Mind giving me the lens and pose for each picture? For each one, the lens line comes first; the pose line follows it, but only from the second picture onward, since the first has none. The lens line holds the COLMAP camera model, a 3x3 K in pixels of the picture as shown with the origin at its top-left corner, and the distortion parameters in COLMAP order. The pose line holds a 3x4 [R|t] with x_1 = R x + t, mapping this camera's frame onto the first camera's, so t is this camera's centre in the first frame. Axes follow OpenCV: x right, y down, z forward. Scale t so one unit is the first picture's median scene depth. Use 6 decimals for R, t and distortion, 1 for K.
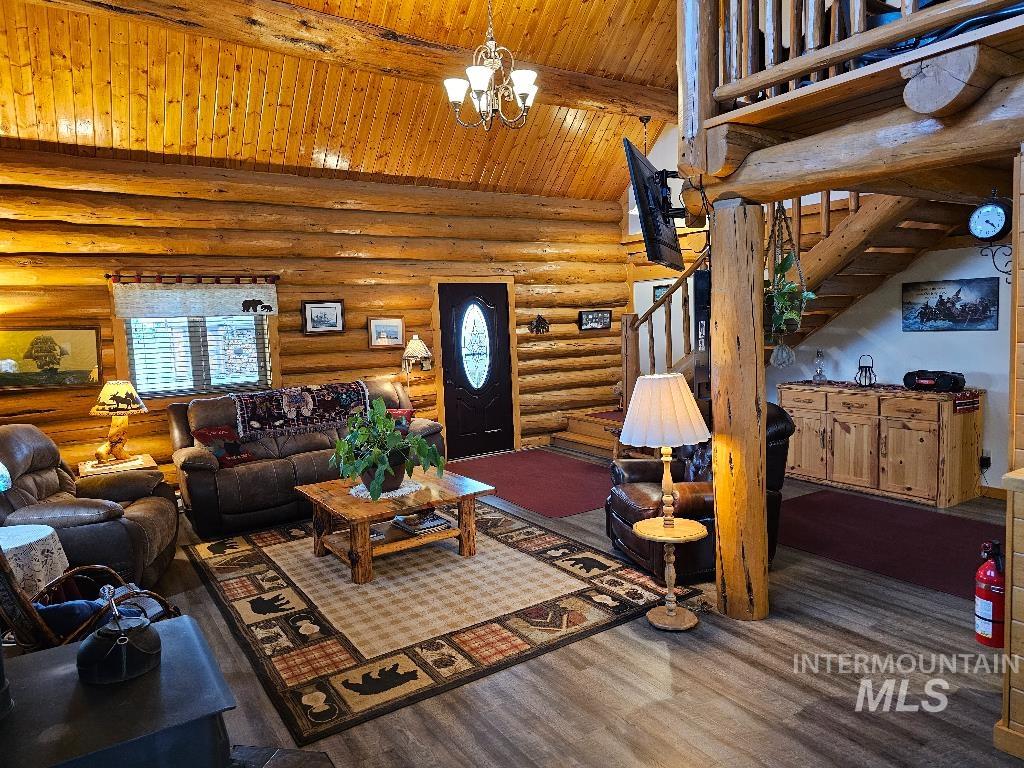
lens RADIAL K [[680.9, 0, 522.5], [0, 680.9, 382.8], [0, 0, 1]] dist [0.060533, -0.053201]
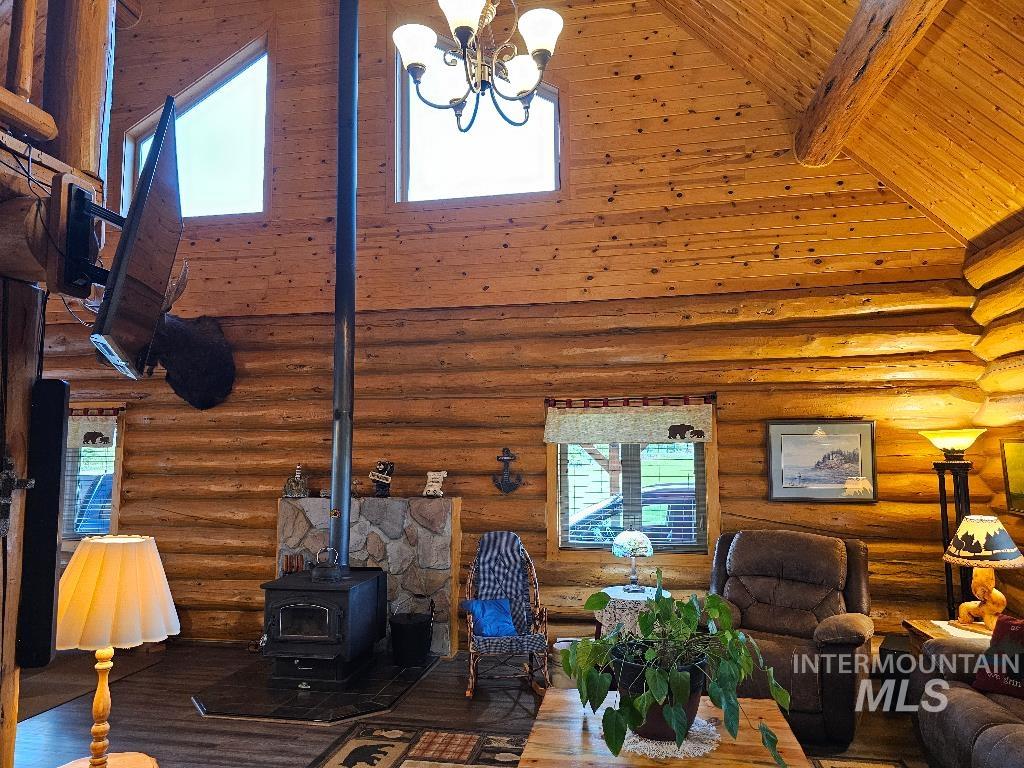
lens RADIAL K [[680.9, 0, 512.3], [0, 680.9, 389.4], [0, 0, 1]] dist [0.060533, -0.053201]
pose [[-0.701081, -0.025257, -0.712635, 0.323852], [-0.035847, 0.999357, -0.000153, -0.137495], [0.712180, 0.025439, -0.701535, 1.344793]]
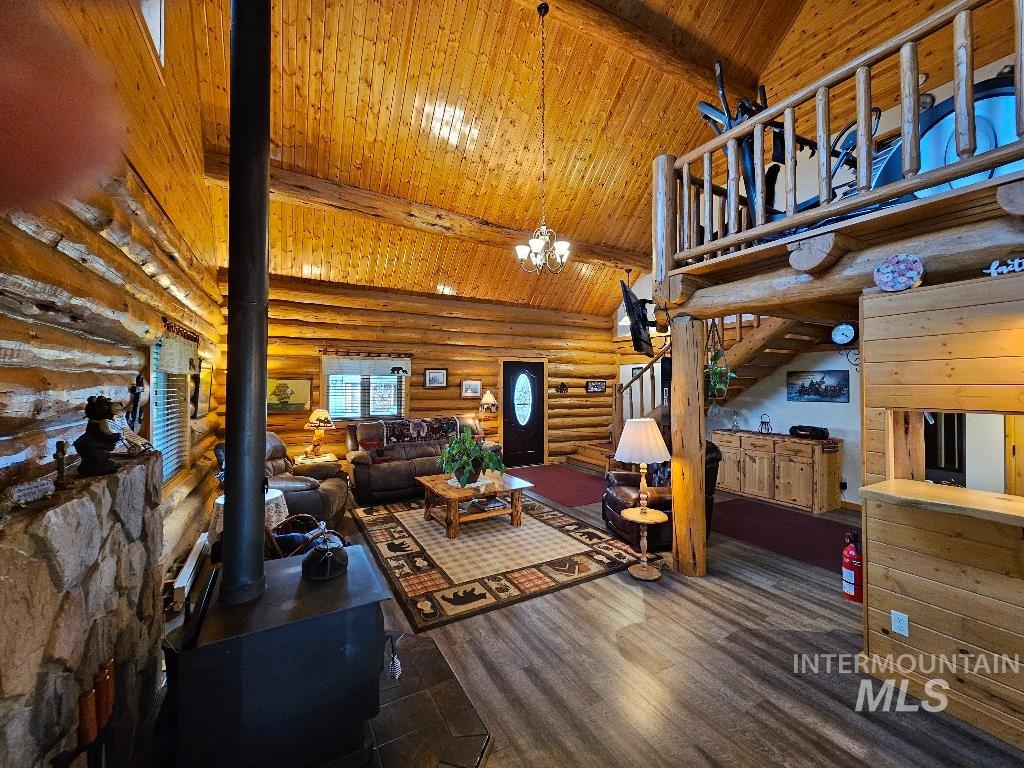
lens RADIAL K [[414.5, 0, 518.1], [0, 414.5, 382.3], [0, 0, 1]] dist [0.001025, 0.000175]
pose [[0.996703, 0.038938, -0.071186, -0.018370], [-0.045869, 0.994081, -0.098478, 0.009311], [0.066930, 0.101419, 0.992590, -0.017618]]
